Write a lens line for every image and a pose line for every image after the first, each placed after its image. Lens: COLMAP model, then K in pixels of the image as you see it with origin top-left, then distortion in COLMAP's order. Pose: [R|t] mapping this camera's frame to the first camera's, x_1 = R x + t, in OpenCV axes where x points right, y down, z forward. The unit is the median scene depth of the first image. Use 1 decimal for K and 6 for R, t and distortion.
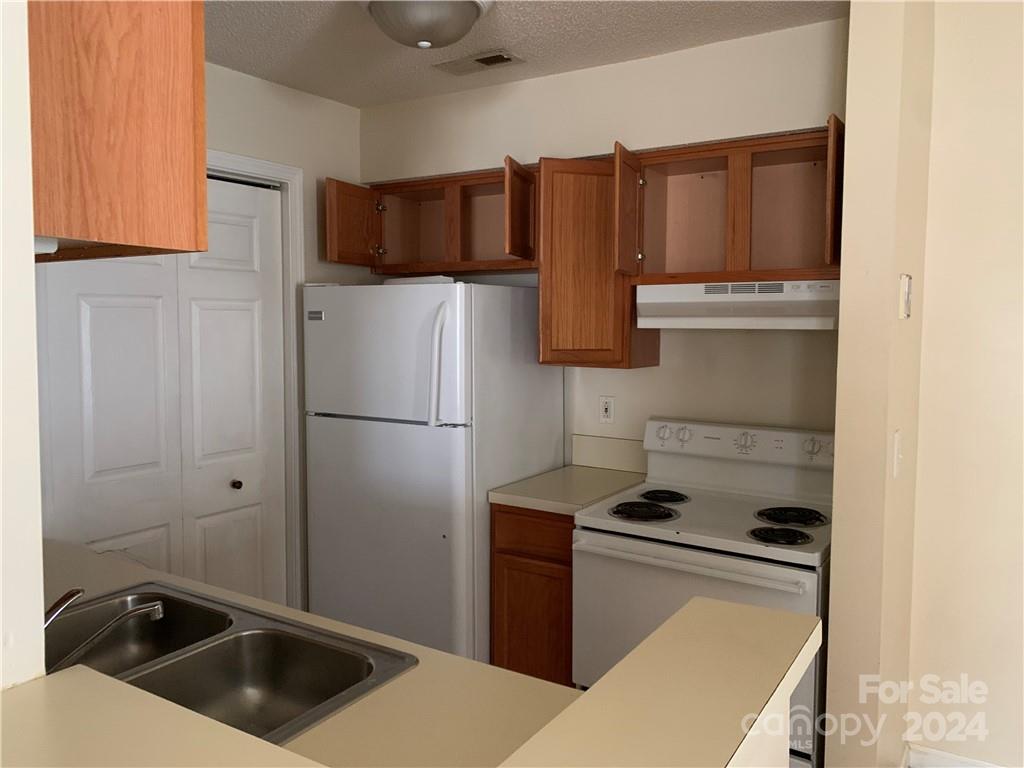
lens RADIAL K [[774.5, 0, 512.0], [0, 774.5, 384.0], [0, 0, 1]] dist [-0.005571, 0.001150]
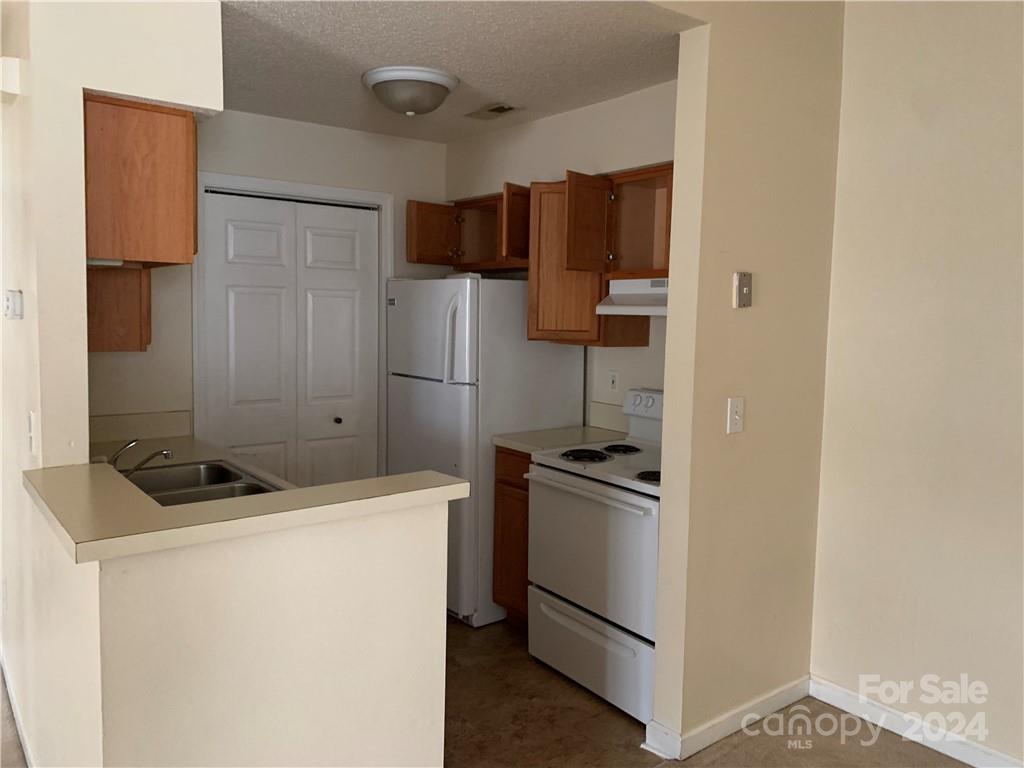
lens RADIAL K [[765.1, 0, 512.0], [0, 765.1, 384.0], [0, 0, 1]] dist [0.007714, -0.005082]
pose [[0.939103, 0.046340, -0.340496, 0.447920], [-0.042166, 0.998917, 0.019652, 0.023459], [0.341038, -0.004098, 0.940040, -0.221552]]
